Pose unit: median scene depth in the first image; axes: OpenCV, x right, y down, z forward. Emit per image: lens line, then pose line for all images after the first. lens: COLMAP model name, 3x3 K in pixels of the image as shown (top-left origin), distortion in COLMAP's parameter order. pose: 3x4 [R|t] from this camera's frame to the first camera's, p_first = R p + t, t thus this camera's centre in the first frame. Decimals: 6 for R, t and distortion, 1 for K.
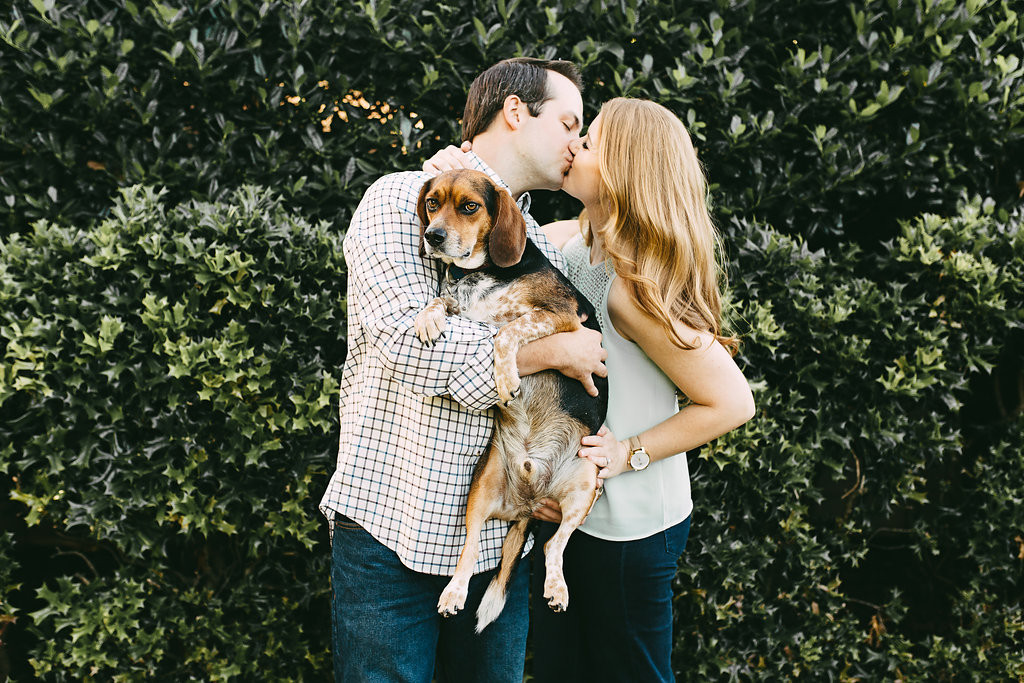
lens RADIAL K [[980.4, 0, 512.0], [0, 980.4, 341.5], [0, 0, 1]] dist [-0.001058, 0.003281]
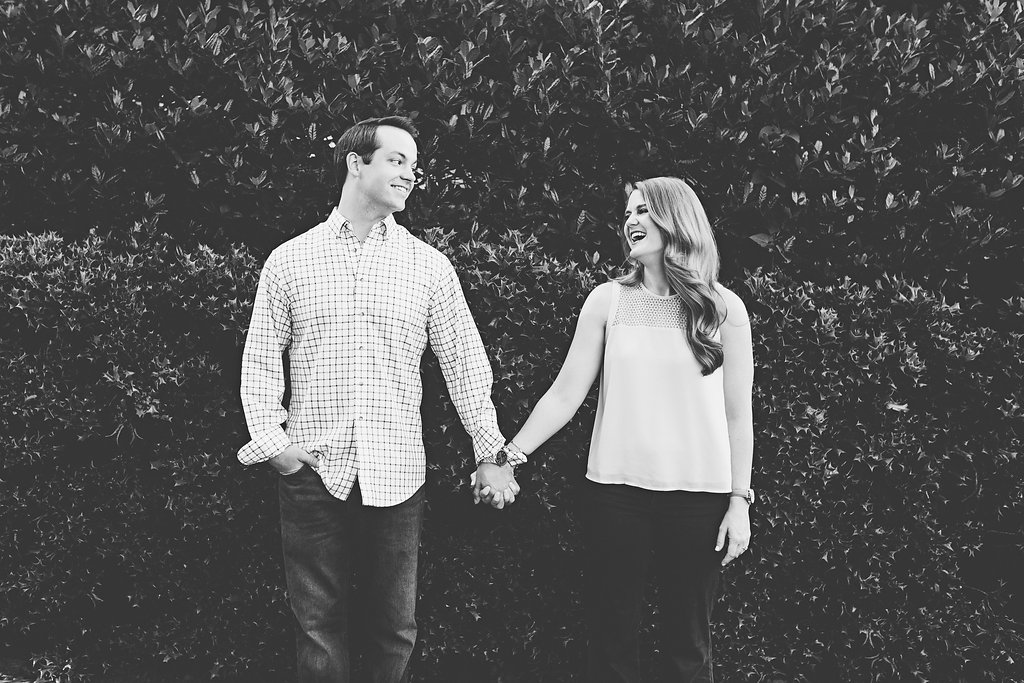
lens RADIAL K [[1048.2, 0, 468.2], [0, 1048.2, 309.4], [0, 0, 1]] dist [-0.002980, 0.012610]
pose [[0.996909, 0.056825, -0.054246, -0.239958], [-0.058643, 0.997749, -0.032521, -0.004404], [0.052276, 0.035602, 0.997998, -0.387573]]
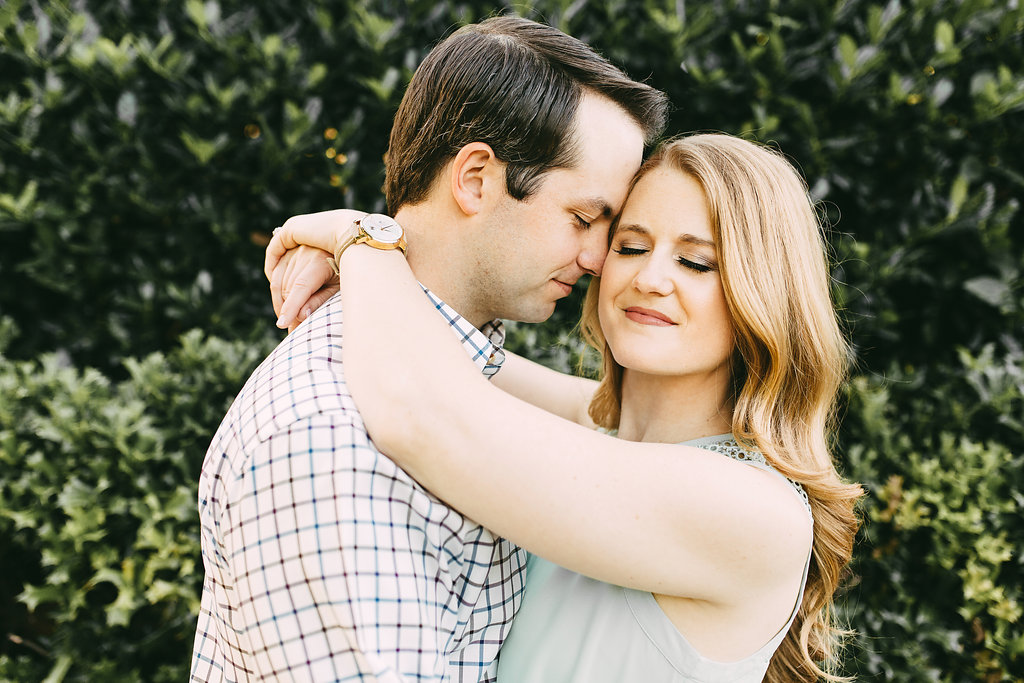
lens RADIAL K [[982.8, 0, 507.9], [0, 982.8, 345.1], [0, 0, 1]] dist [-0.007371, -0.001707]
pose [[0.995759, 0.034063, -0.085462, -0.199188], [-0.036373, 0.999010, -0.025615, -0.099501], [0.084505, 0.028615, 0.996012, 0.334453]]
